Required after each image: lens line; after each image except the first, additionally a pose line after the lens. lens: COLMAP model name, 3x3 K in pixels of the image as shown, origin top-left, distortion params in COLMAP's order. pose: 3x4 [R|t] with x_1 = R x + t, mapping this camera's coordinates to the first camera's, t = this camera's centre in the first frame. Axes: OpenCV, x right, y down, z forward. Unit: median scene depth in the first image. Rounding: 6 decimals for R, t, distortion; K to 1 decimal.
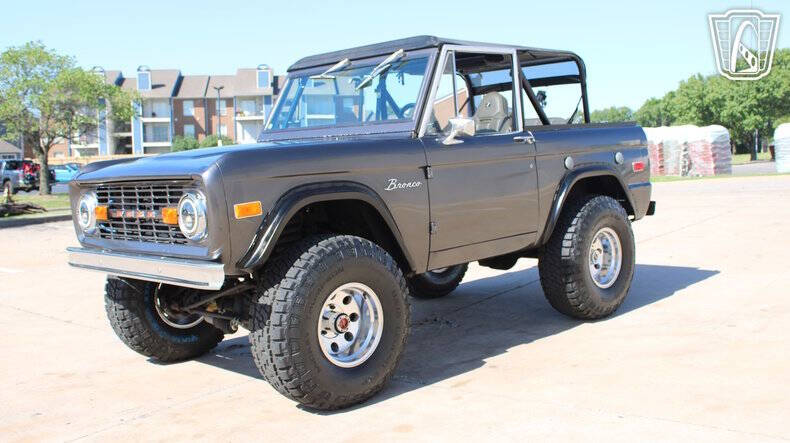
lens RADIAL K [[811.9, 0, 395.1], [0, 811.9, 221.7], [0, 0, 1]] dist [-0.064292, 0.000000]
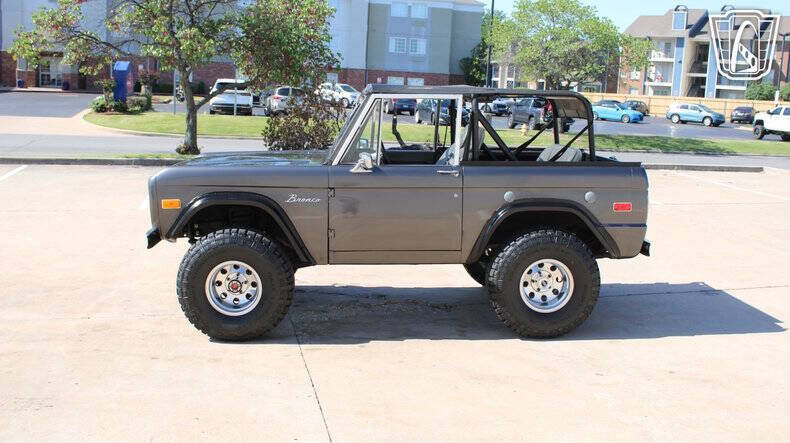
lens RADIAL K [[811.9, 0, 396.6], [0, 811.9, 217.8], [0, 0, 1]] dist [-0.064292, 0.000000]
pose [[0.776228, 0.160699, -0.609628, 0.689094], [-0.118067, 0.986914, 0.109819, -0.130113], [0.619298, -0.013268, 0.785044, 0.011576]]
